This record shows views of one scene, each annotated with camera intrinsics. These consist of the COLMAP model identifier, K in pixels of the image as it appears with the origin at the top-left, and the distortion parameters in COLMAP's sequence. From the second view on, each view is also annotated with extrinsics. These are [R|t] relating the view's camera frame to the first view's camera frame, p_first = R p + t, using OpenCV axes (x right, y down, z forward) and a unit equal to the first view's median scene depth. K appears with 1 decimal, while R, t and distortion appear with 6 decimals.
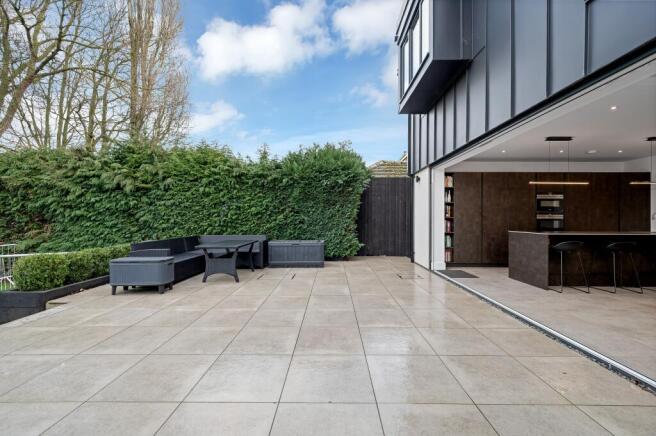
lens RADIAL K [[280.9, 0, 328.0], [0, 280.9, 218.0], [0, 0, 1]] dist [0.000850, 0.000159]
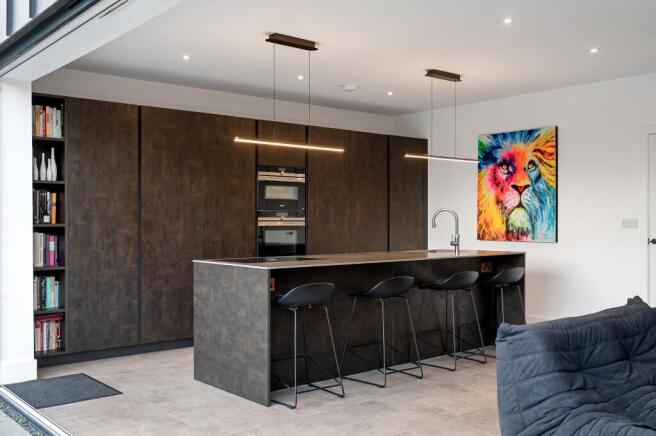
lens RADIAL K [[651.0, 0, 328.0], [0, 651.0, 218.0], [0, 0, 1]] dist [-0.003374, -0.003560]
pose [[0.754136, -0.001391, 0.656717, 0.166079], [0.001768, 0.999998, 0.000089, -0.010591], [-0.656716, 0.001094, 0.754137, 0.170203]]
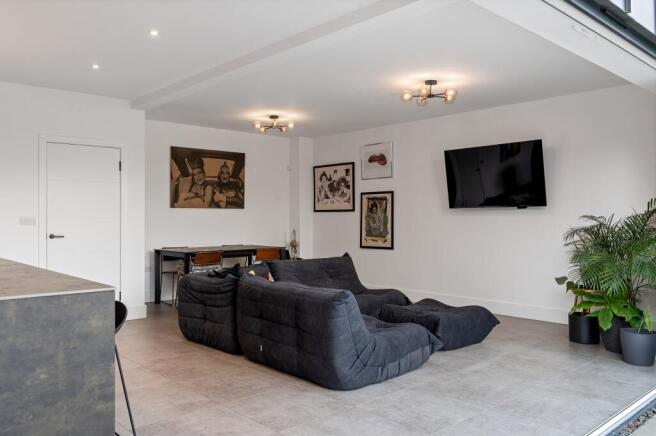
lens RADIAL K [[528.4, 0, 328.0], [0, 528.4, 218.0], [0, 0, 1]] dist [0.001296, -0.000158]
pose [[-0.687232, -0.007144, 0.726403, 0.185124], [-0.006167, 0.999973, 0.004000, -0.012722], [-0.726412, -0.001731, -0.687258, 0.904519]]
